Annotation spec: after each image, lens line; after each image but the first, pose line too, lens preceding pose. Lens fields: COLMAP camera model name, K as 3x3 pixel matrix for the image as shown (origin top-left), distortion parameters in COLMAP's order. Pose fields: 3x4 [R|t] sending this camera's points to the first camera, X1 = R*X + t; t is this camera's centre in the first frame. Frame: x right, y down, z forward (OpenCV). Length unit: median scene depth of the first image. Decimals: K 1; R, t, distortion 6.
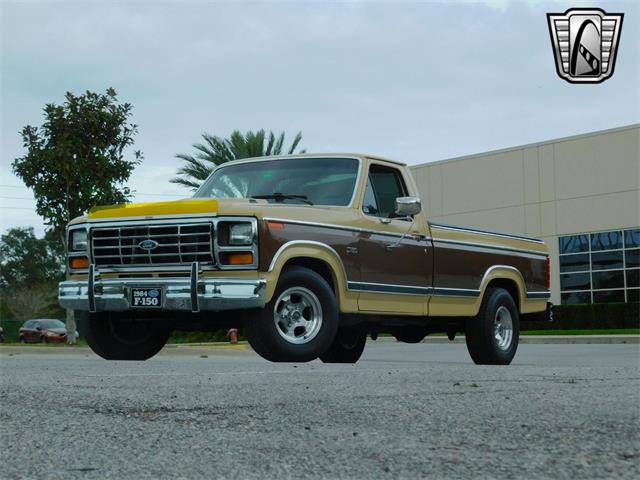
lens RADIAL K [[1351.7, 0, 320.0], [0, 1351.7, 240.0], [0, 0, 1]] dist [0.026822, 0.007022]
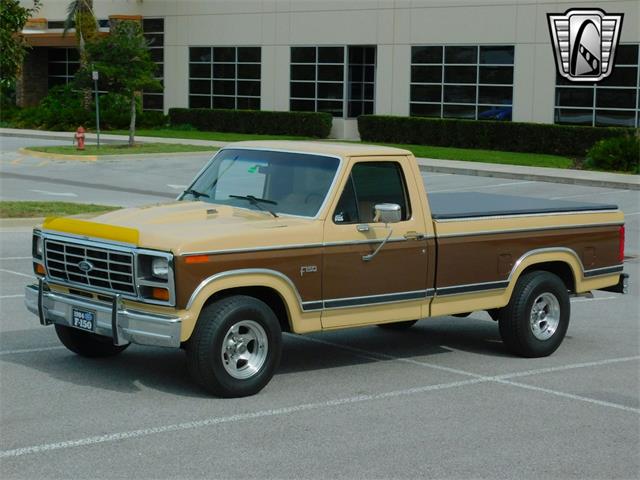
lens RADIAL K [[1351.7, 0, 320.0], [0, 1351.7, 240.0], [0, 0, 1]] dist [0.026822, 0.007022]
pose [[0.965573, 0.045516, -0.256119, 0.283906], [-0.003092, 0.986512, 0.163662, -0.174197], [0.260114, -0.157235, 0.952690, 0.116331]]
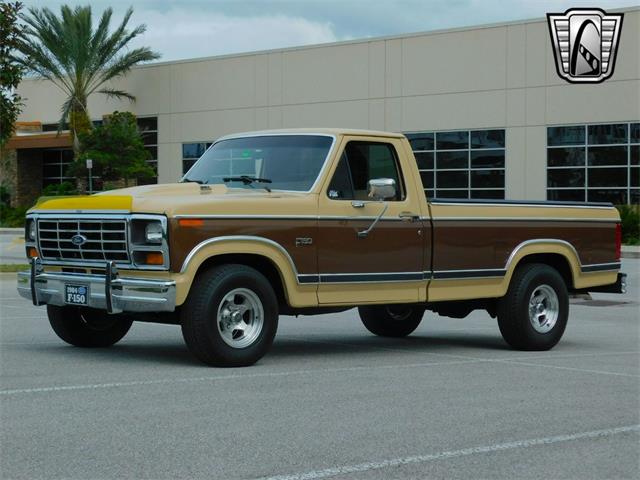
lens RADIAL K [[1351.7, 0, 320.0], [0, 1351.7, 240.0], [0, 0, 1]] dist [0.026822, 0.007022]
pose [[0.966997, 0.004803, -0.254744, 0.284741], [0.015193, 0.996956, 0.076470, -0.067214], [0.254336, -0.077817, 0.963980, 0.110654]]
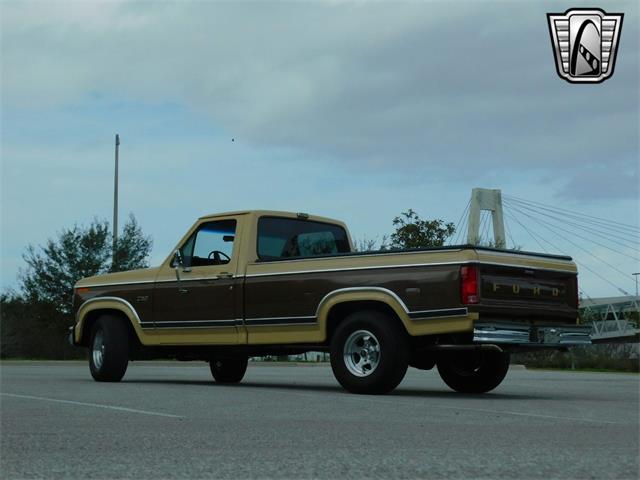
lens RADIAL K [[1351.7, 0, 320.0], [0, 1351.7, 240.0], [0, 0, 1]] dist [0.026822, 0.007022]
pose [[-0.120817, -0.099202, -0.987705, 1.390918], [0.068282, 0.991807, -0.107966, 0.111381], [0.990324, -0.080487, -0.113054, 1.392656]]
